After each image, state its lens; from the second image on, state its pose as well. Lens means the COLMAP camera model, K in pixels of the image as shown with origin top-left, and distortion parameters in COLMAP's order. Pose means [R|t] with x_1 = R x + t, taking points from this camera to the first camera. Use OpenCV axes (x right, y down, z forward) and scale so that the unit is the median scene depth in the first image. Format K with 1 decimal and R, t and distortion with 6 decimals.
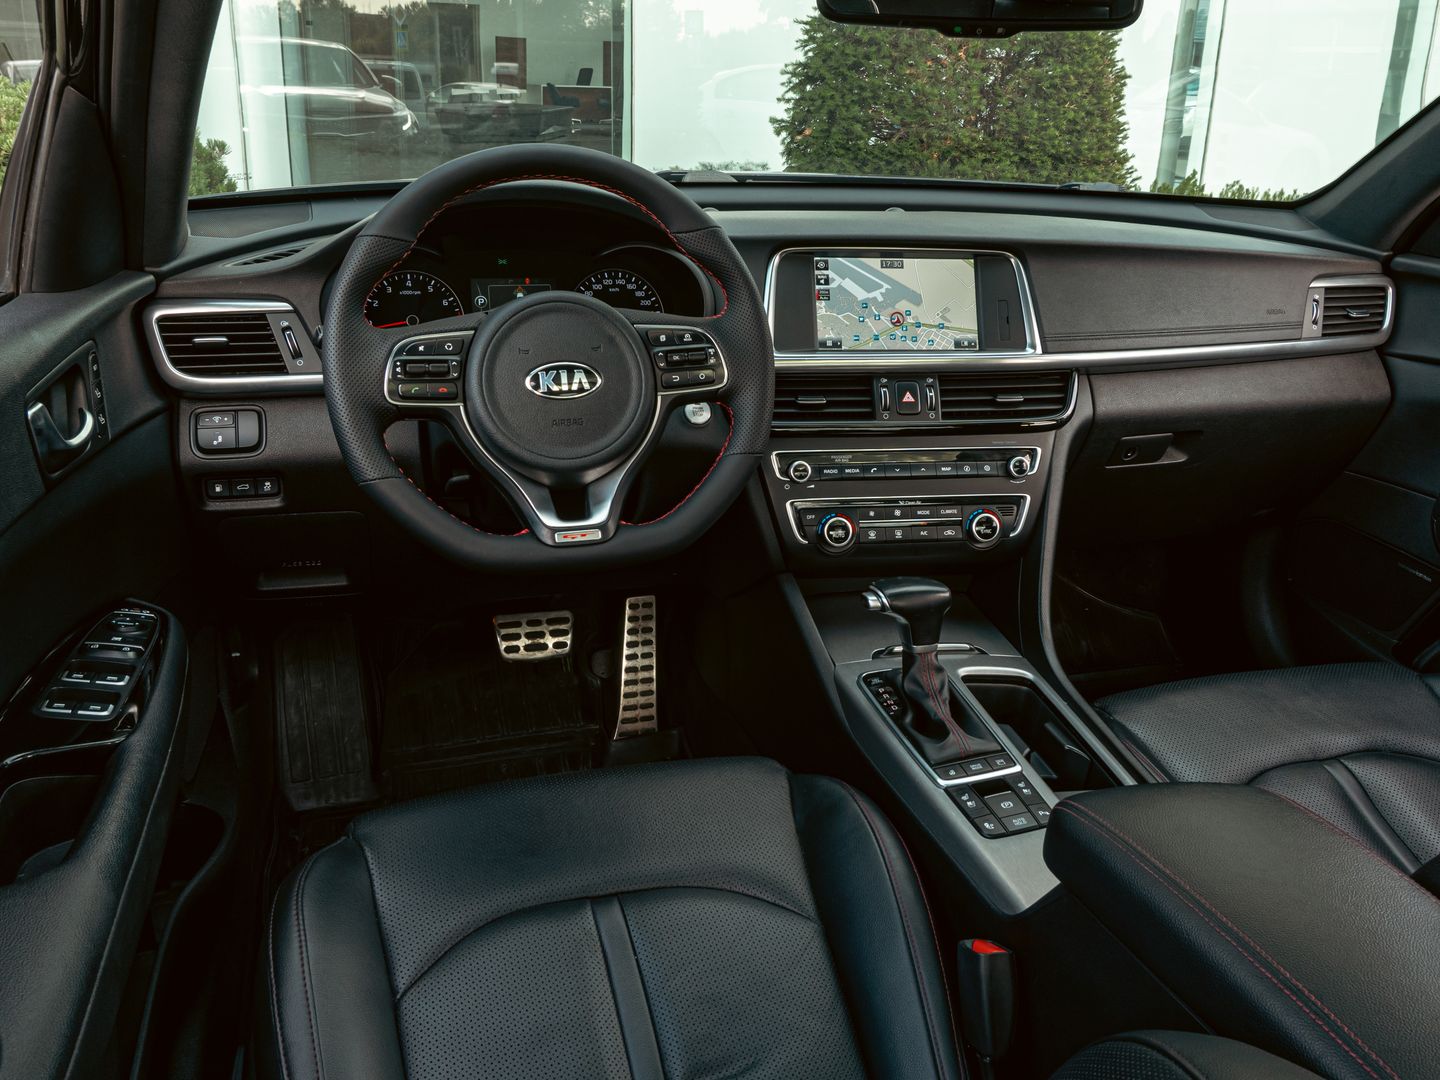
lens RADIAL K [[1288.2, 0, 727.0], [0, 1288.2, 534.8], [0, 0, 1]] dist [-0.006251, -0.017030]
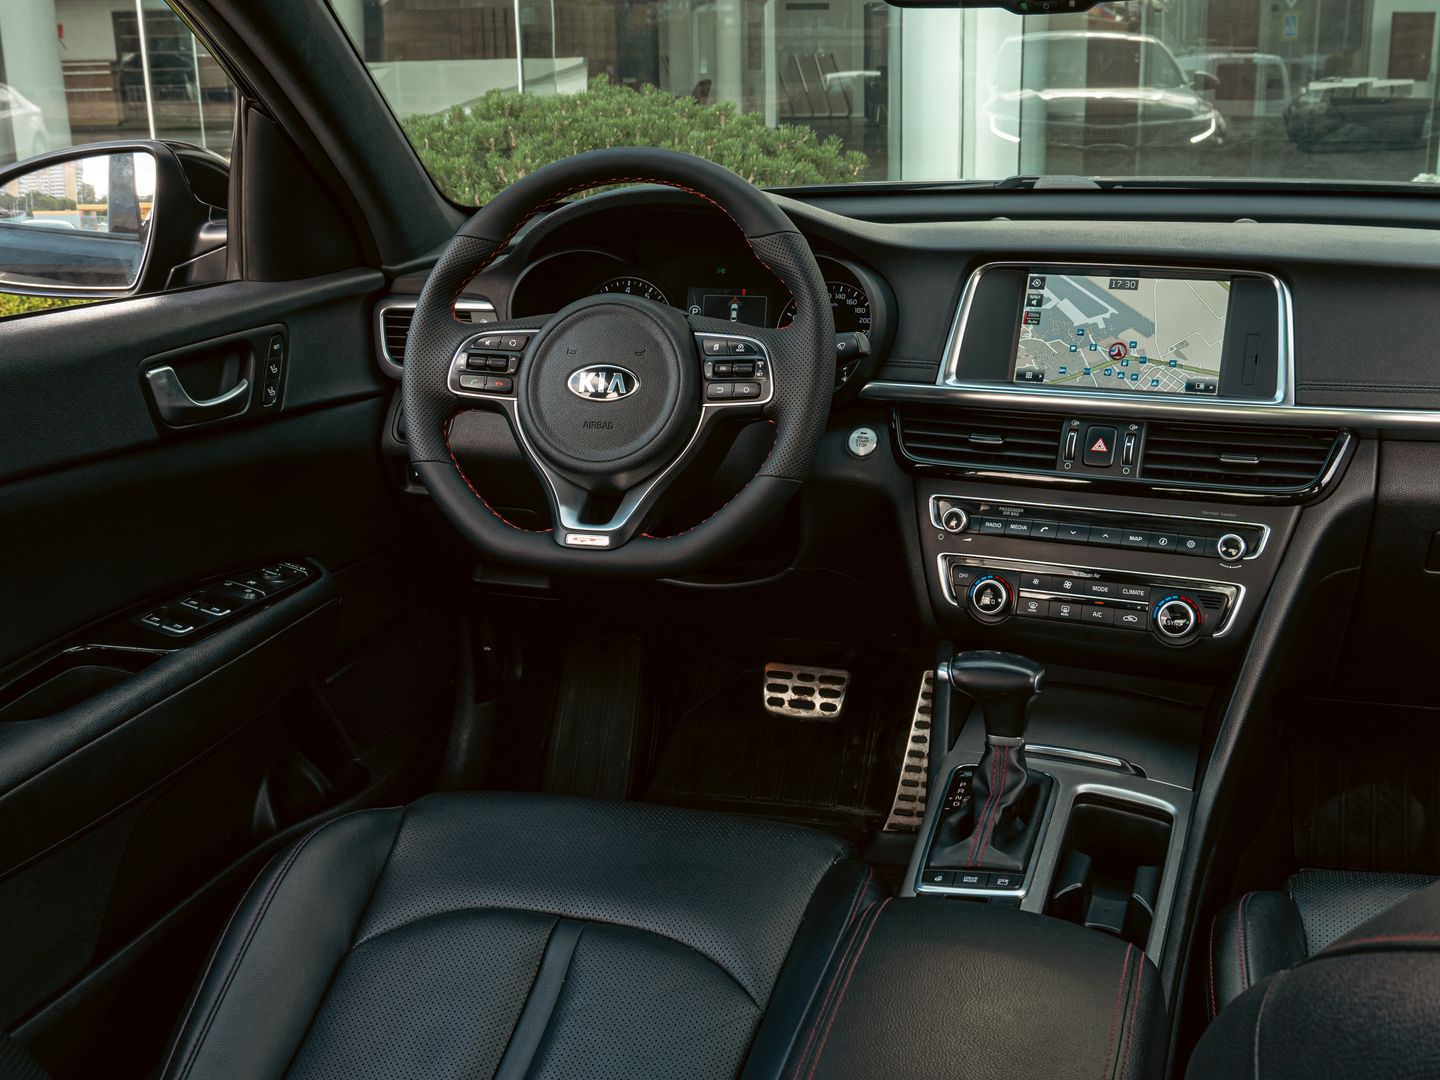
lens RADIAL K [[1666.4, 0, 720.1], [0, 1666.4, 546.2], [0, 0, 1]] dist [-0.023458, 0.000000]
pose [[0.816286, 0.113103, -0.566467, 0.542540], [-0.149939, 0.988519, -0.018692, 0.011244], [0.557849, 0.100193, 0.823872, 0.009731]]
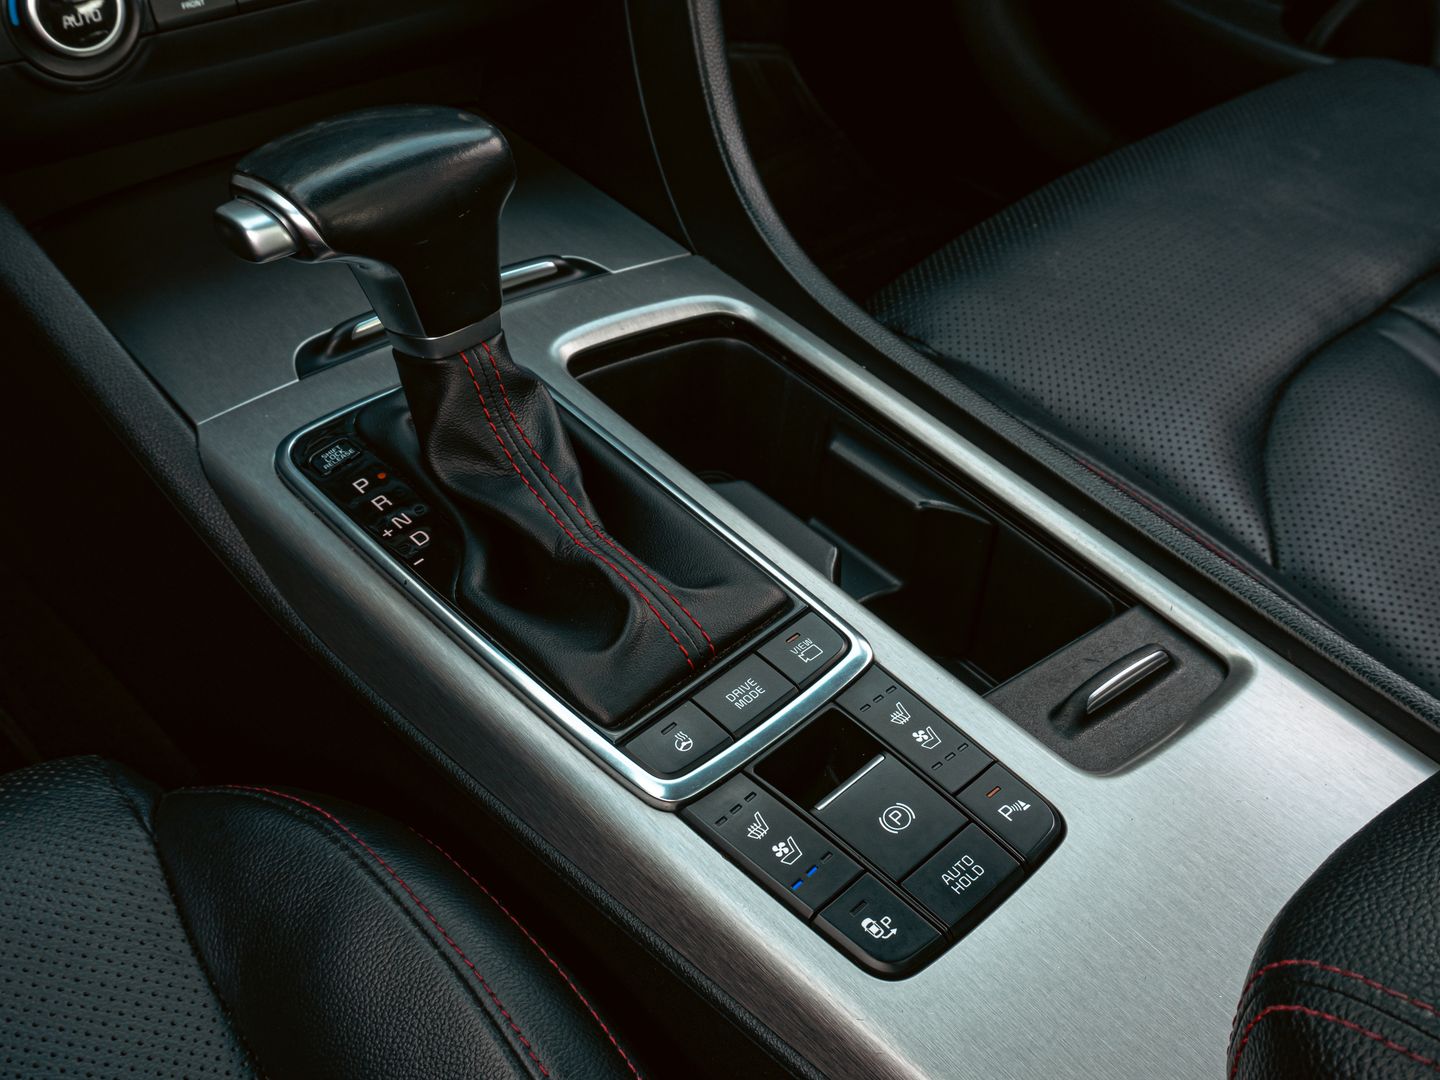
lens RADIAL K [[1514.4, 0, 717.0], [0, 1514.4, 535.9], [0, 0, 1]] dist [-0.049875, 0.000000]
pose [[0.892800, -0.309186, 0.327585, 0.066284], [0.174203, 0.907641, 0.381891, 0.002597], [-0.415405, -0.283886, 0.864203, 0.586415]]
